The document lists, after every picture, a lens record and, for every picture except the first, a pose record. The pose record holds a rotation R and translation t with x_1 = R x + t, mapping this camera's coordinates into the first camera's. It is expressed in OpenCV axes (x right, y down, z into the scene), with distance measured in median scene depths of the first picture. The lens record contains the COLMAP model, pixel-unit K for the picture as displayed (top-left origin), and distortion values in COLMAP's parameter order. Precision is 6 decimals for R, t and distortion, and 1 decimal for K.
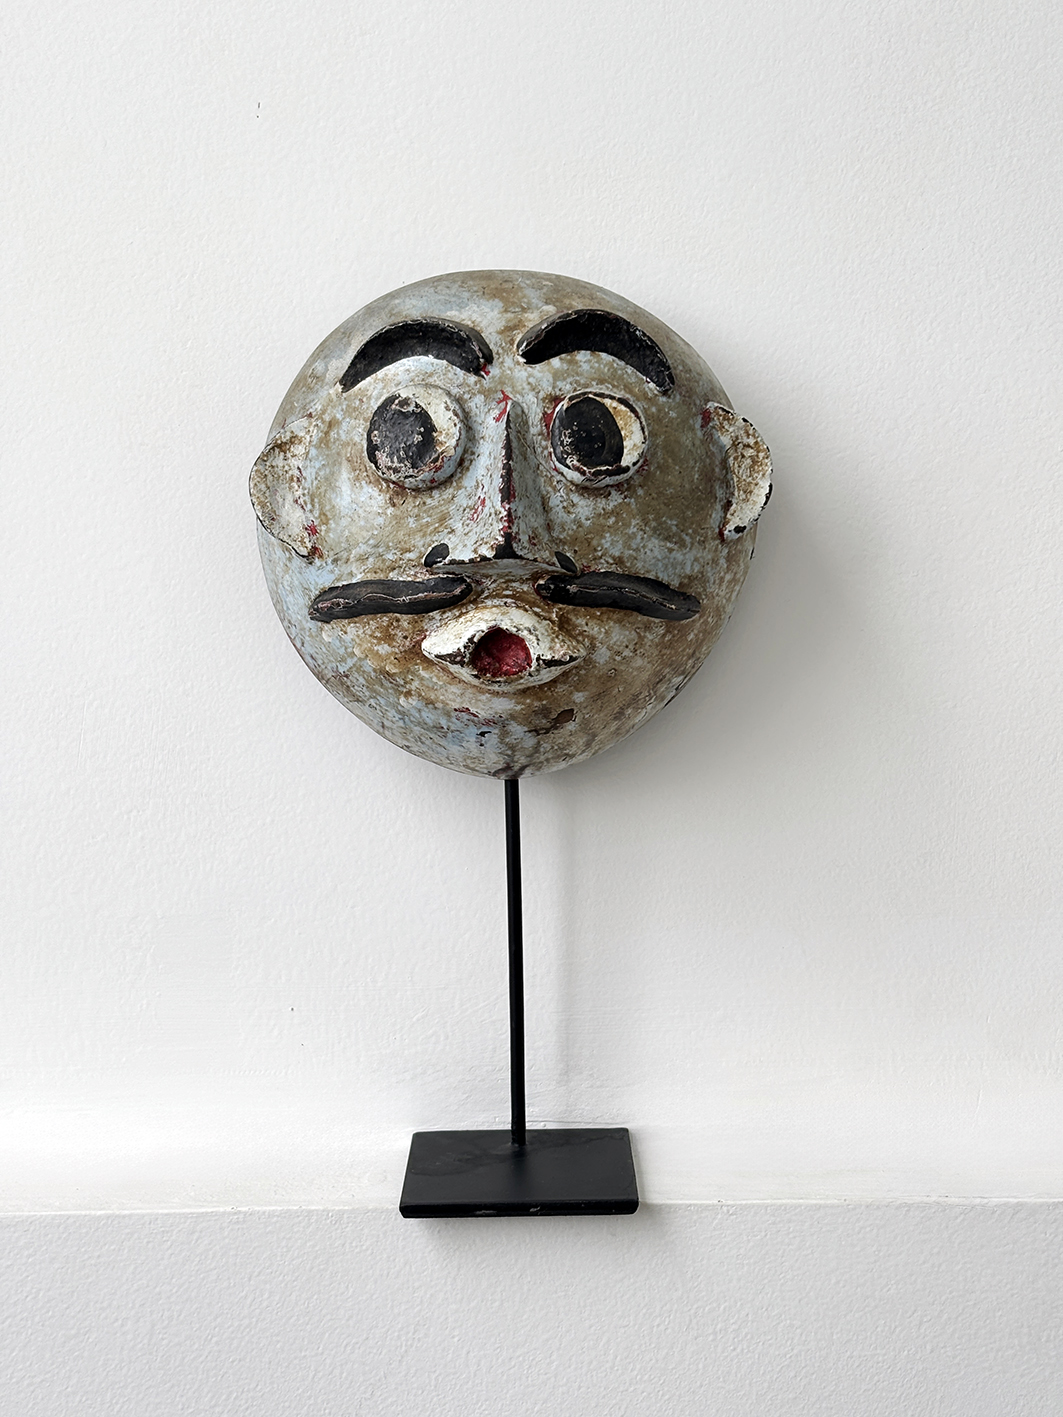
lens RADIAL K [[2231.2, 0, 518.7], [0, 2231.2, 726.8], [0, 0, 1]] dist [0.079006, 0.000000]
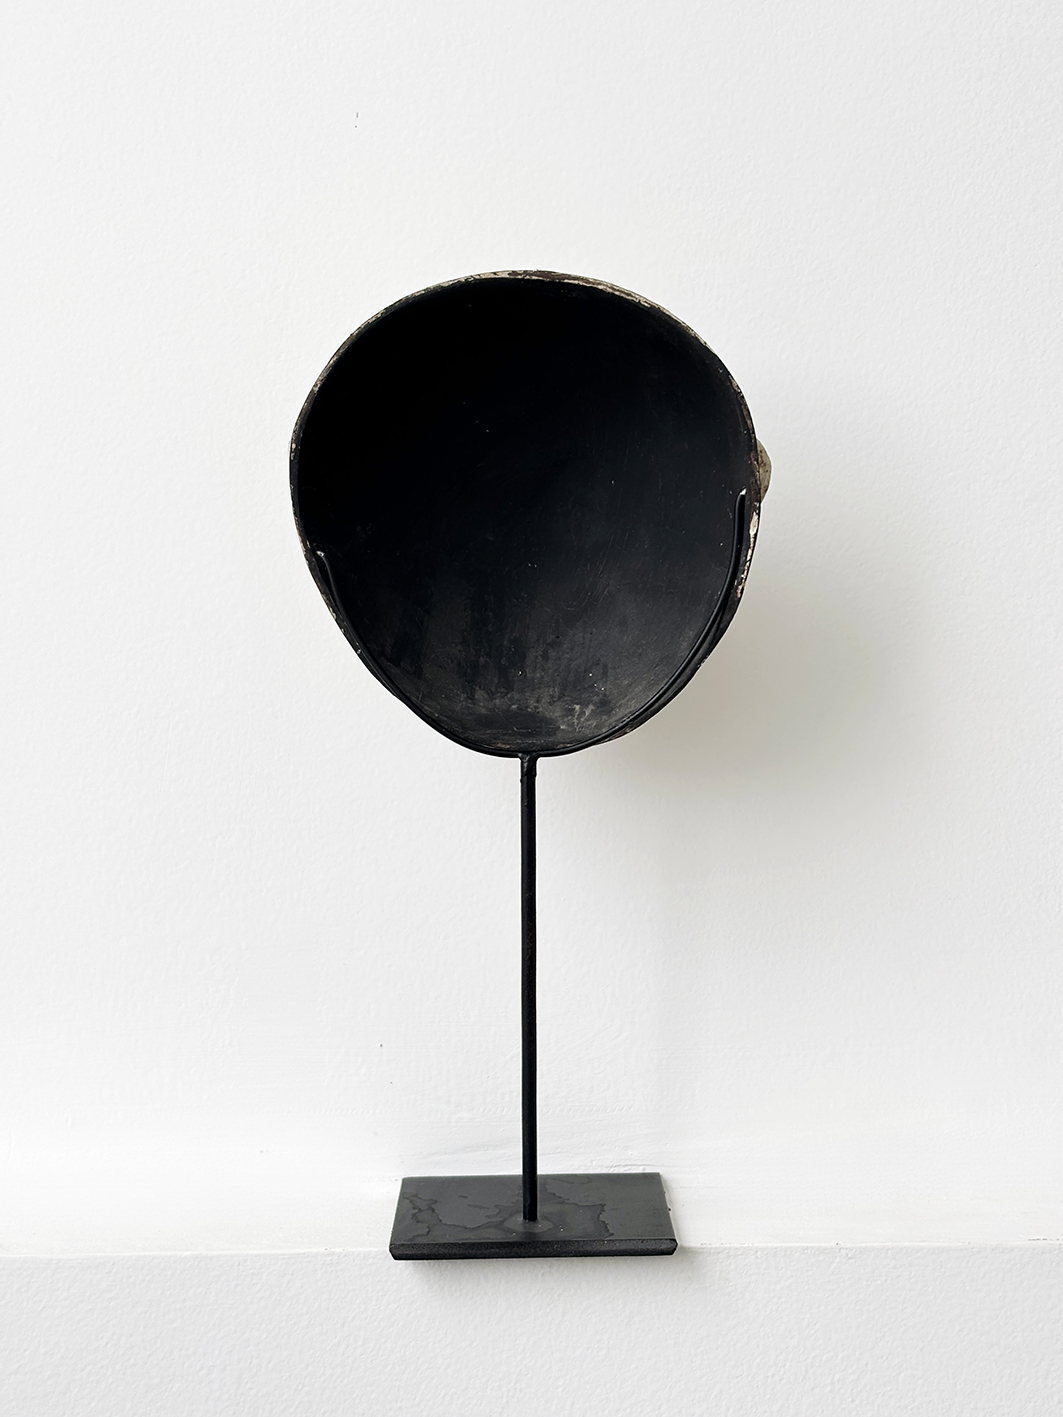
lens RADIAL K [[2231.2, 0, 536.4], [0, 2231.2, 728.7], [0, 0, 1]] dist [0.079006, 0.000000]
pose [[0.999885, 0.005970, 0.013923, -0.052942], [-0.005286, 0.998801, -0.048664, 0.039967], [-0.014197, 0.048585, 0.998718, 0.037520]]
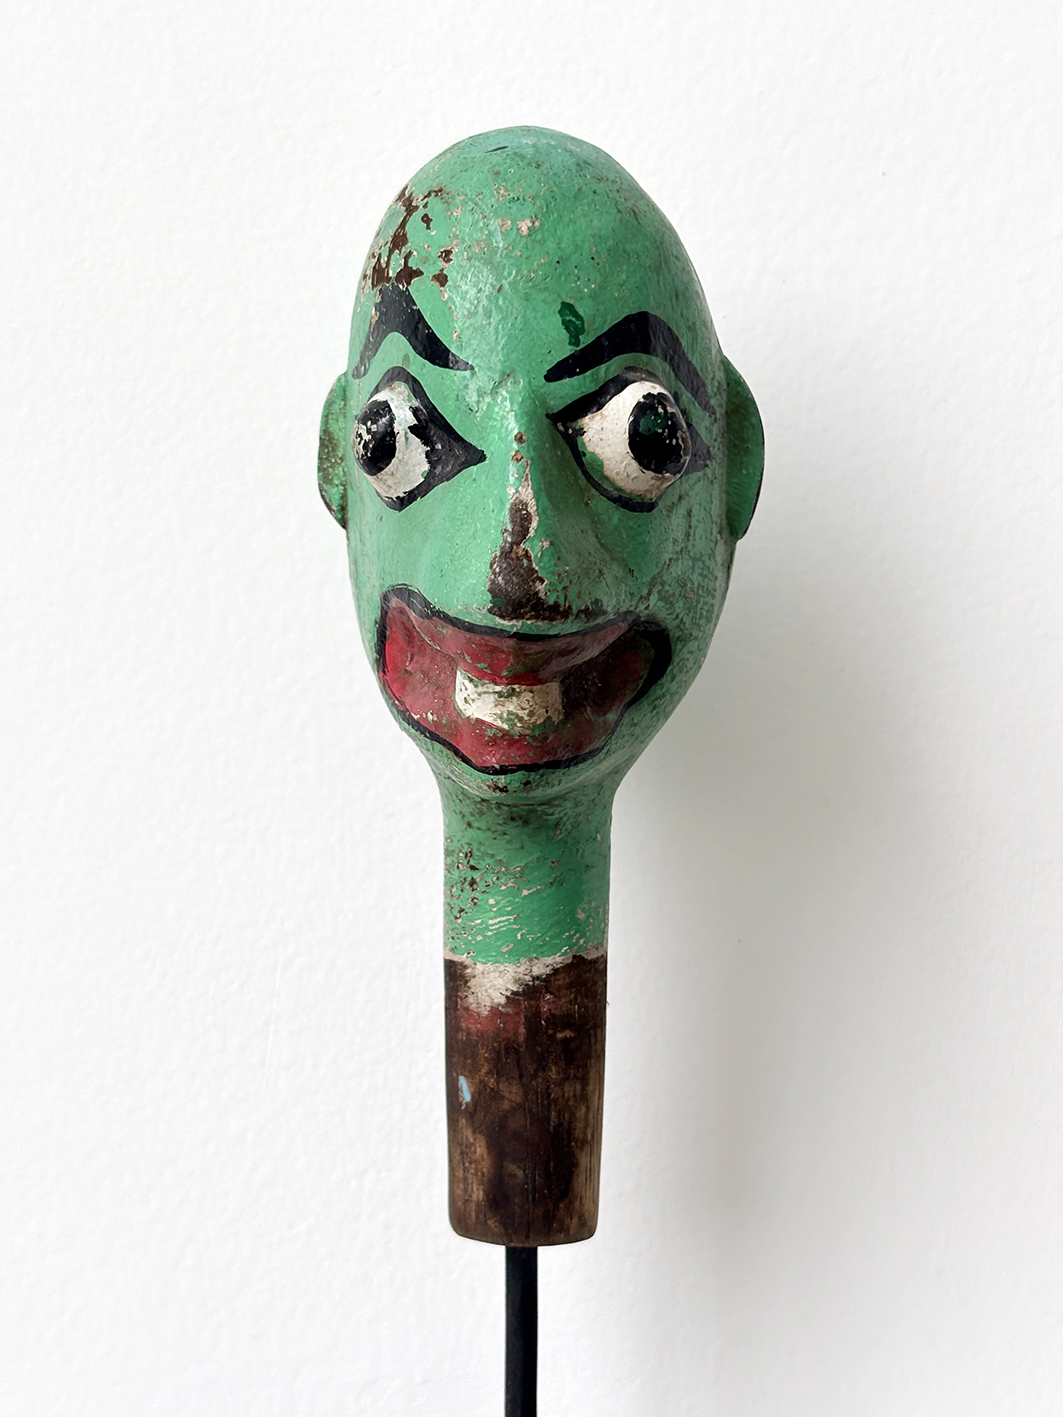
lens RADIAL K [[2231.2, 0, 546.5], [0, 2231.2, 700.2], [0, 0, 1]] dist [0.079006, 0.000000]
pose [[0.995244, 0.002639, 0.097379, -0.196874], [0.004834, 0.997063, -0.076435, -0.033592], [-0.097294, 0.076542, 0.992308, 0.513431]]
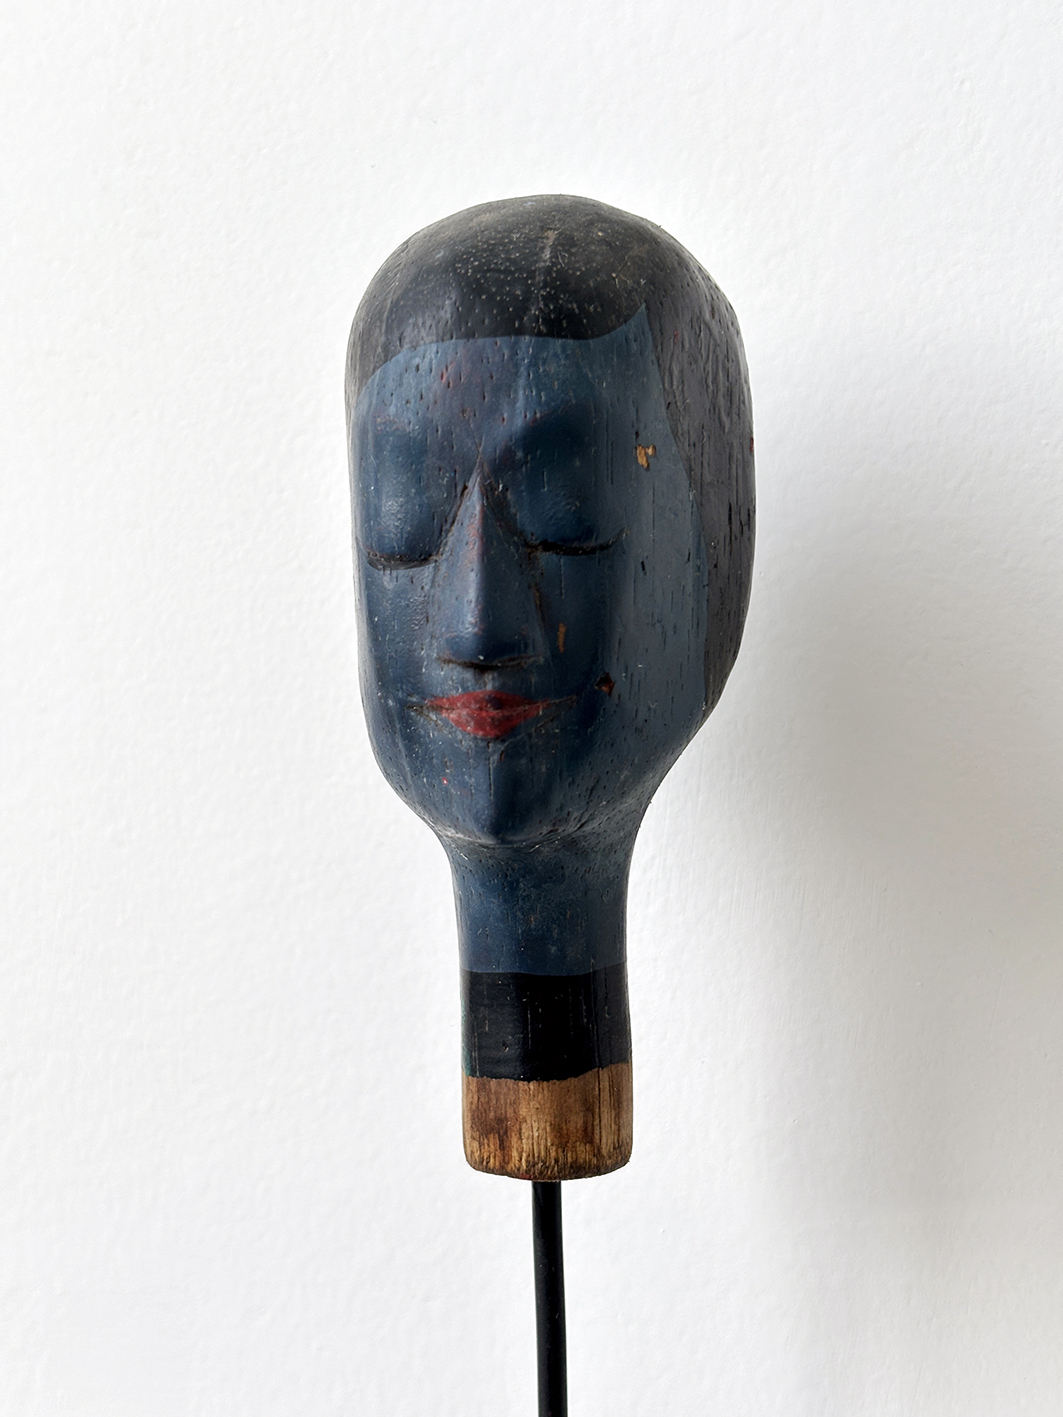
lens RADIAL K [[2231.2, 0, 513.6], [0, 2231.2, 698.1], [0, 0, 1]] dist [0.079006, 0.000000]
pose [[0.959314, -0.009234, -0.282191, 0.083801], [-0.018310, 0.995327, -0.094815, -0.000708], [0.281748, 0.096124, 0.954661, 0.585928]]
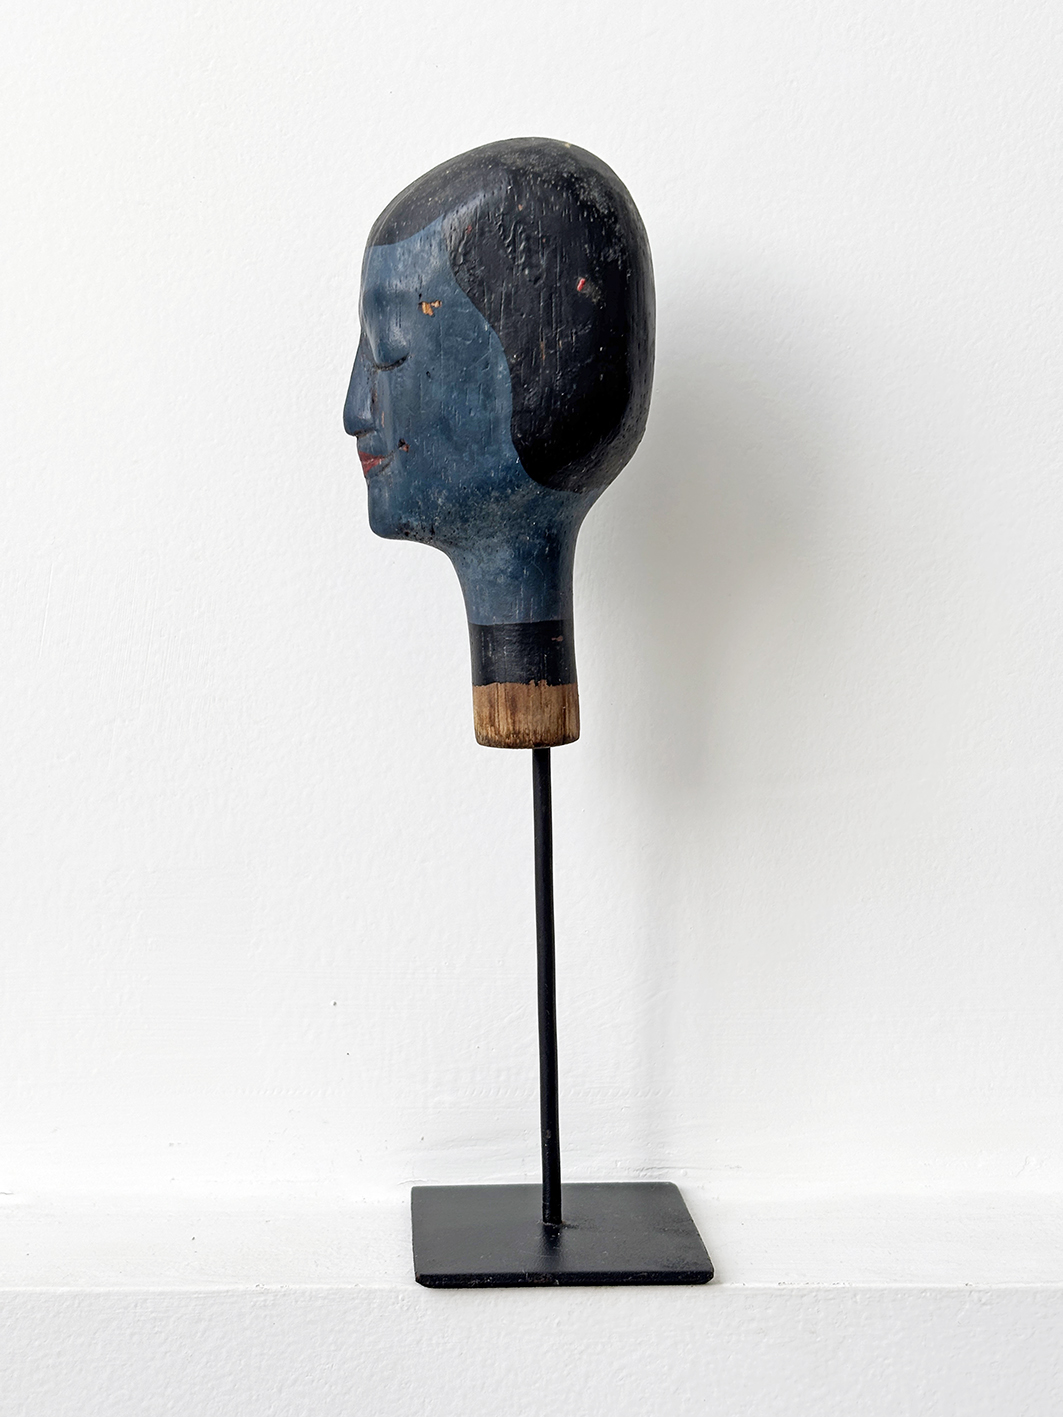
lens RADIAL K [[2231.2, 0, 514.1], [0, 2231.2, 736.5], [0, 0, 1]] dist [0.079006, 0.000000]
pose [[0.999134, 0.019525, 0.036754, -0.077999], [-0.018476, 0.999418, -0.028665, 0.065678], [-0.037292, 0.027961, 0.998913, 0.308975]]
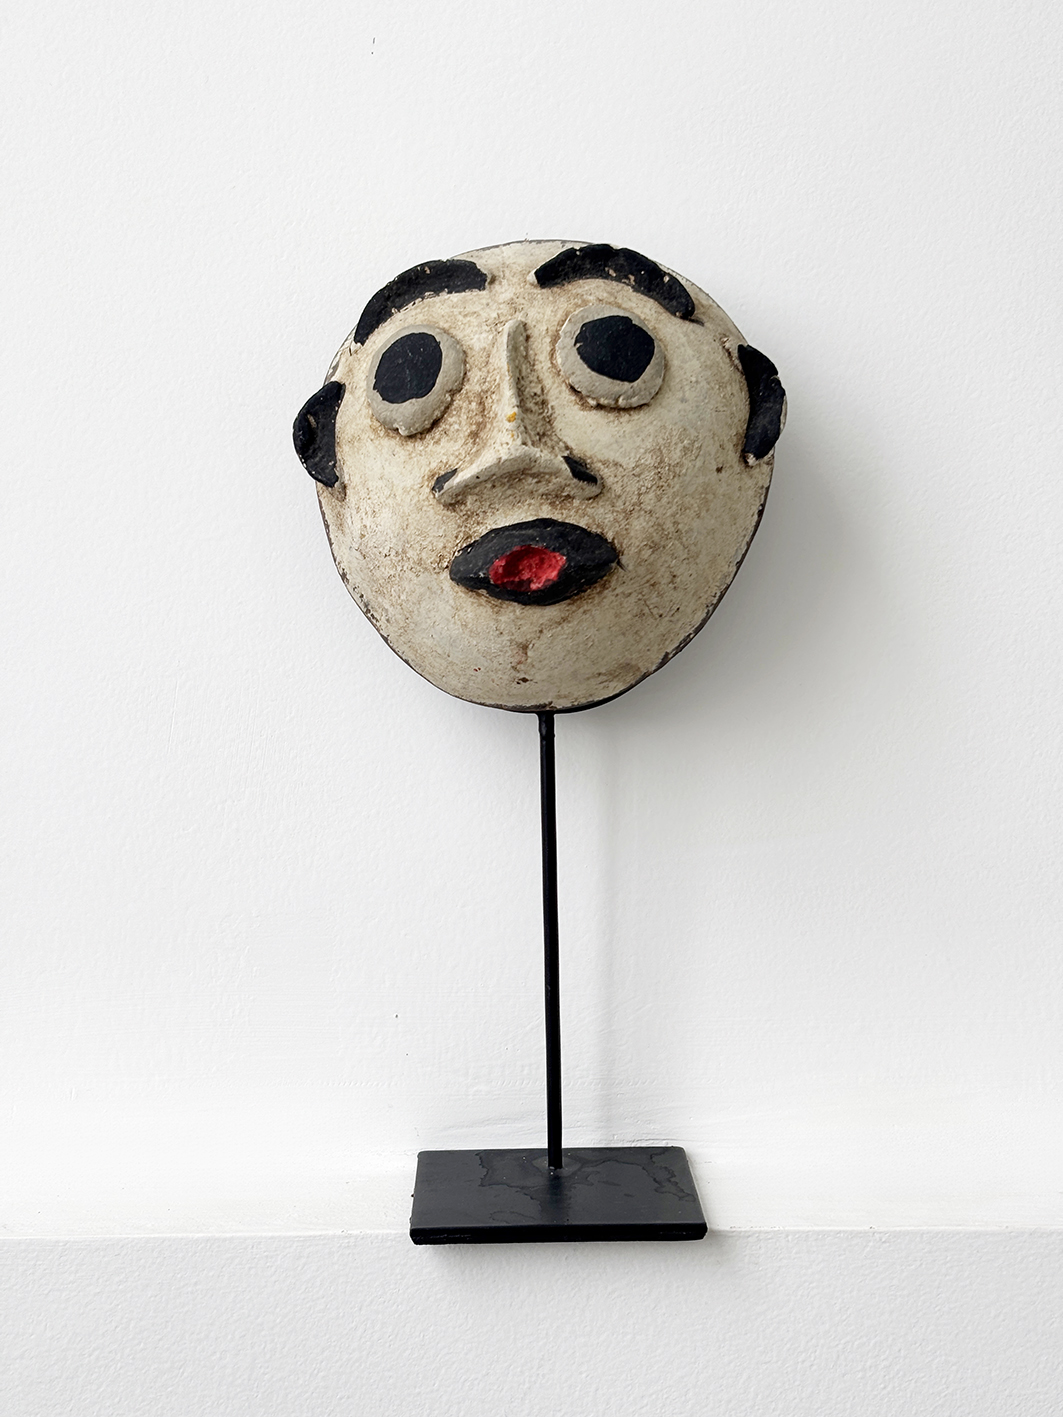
lens RADIAL K [[2231.2, 0, 538.0], [0, 2231.2, 730.5], [0, 0, 1]] dist [0.079006, 0.000000]
pose [[0.999603, 0.010314, 0.026221, -0.073832], [-0.010149, 0.999928, -0.006434, 0.014234], [-0.026286, 0.006165, 0.999635, 0.077266]]
